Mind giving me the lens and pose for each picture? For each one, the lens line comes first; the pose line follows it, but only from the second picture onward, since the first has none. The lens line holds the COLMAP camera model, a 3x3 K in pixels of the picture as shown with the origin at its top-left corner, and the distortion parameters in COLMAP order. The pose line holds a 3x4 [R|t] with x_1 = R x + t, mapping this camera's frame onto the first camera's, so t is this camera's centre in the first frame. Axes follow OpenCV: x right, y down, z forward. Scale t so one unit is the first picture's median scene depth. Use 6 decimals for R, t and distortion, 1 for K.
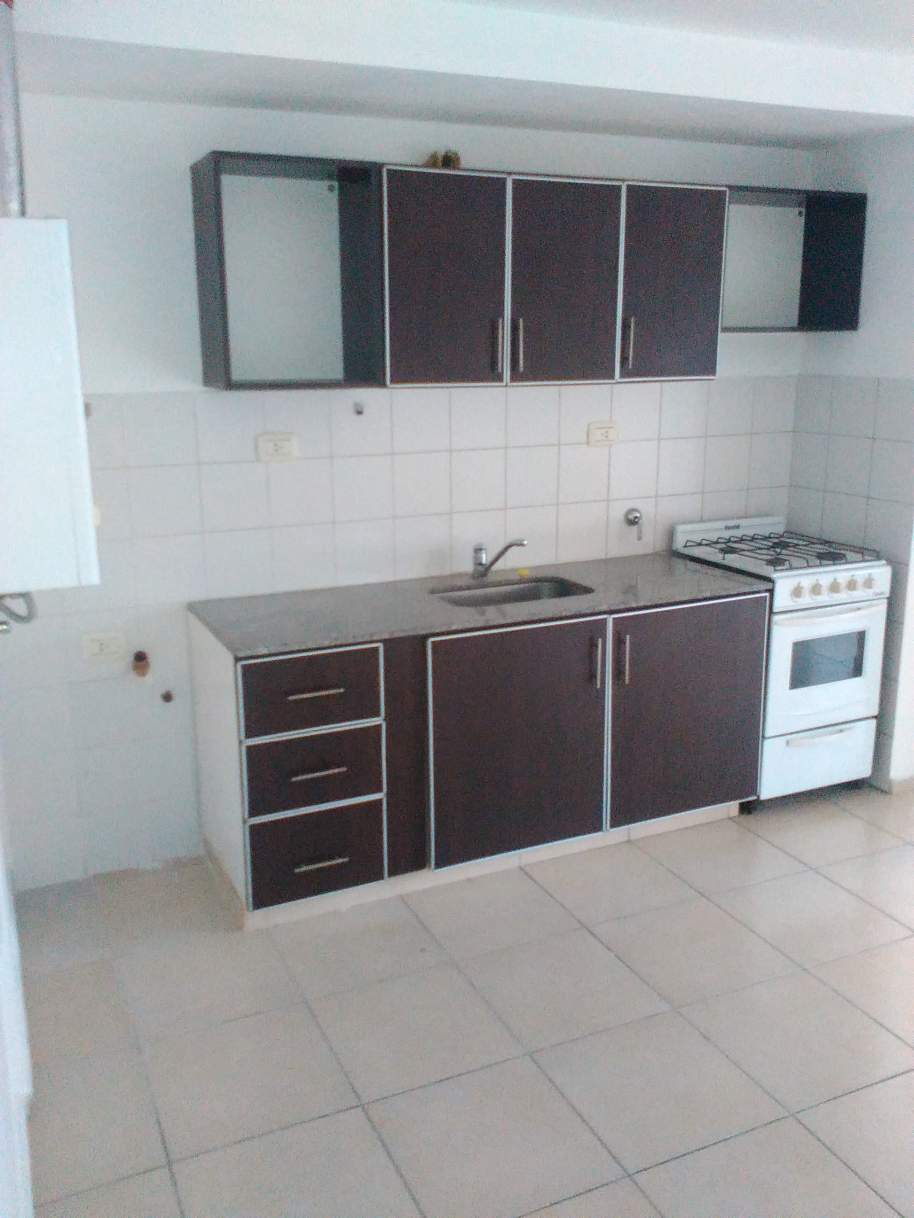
lens RADIAL K [[1060.6, 0, 460.6], [0, 1060.6, 605.1], [0, 0, 1]] dist [0.076432, 0.001923]
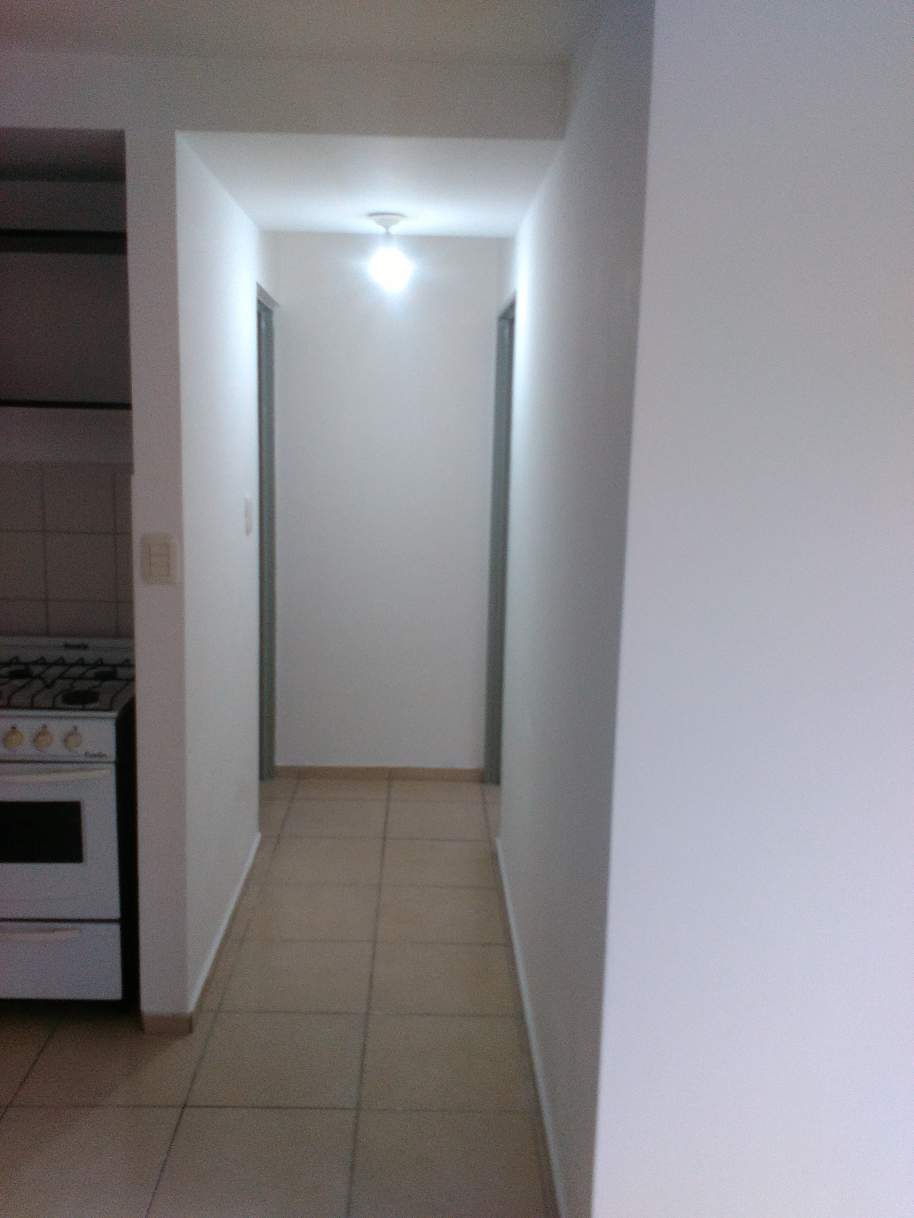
lens RADIAL K [[1060.6, 0, 456.7], [0, 1060.6, 613.5], [0, 0, 1]] dist [0.076432, 0.001923]
pose [[0.892120, 0.096838, -0.441299, 0.918608], [-0.124108, 0.991711, -0.033274, -0.113125], [0.434419, 0.084453, 0.896743, 0.423723]]
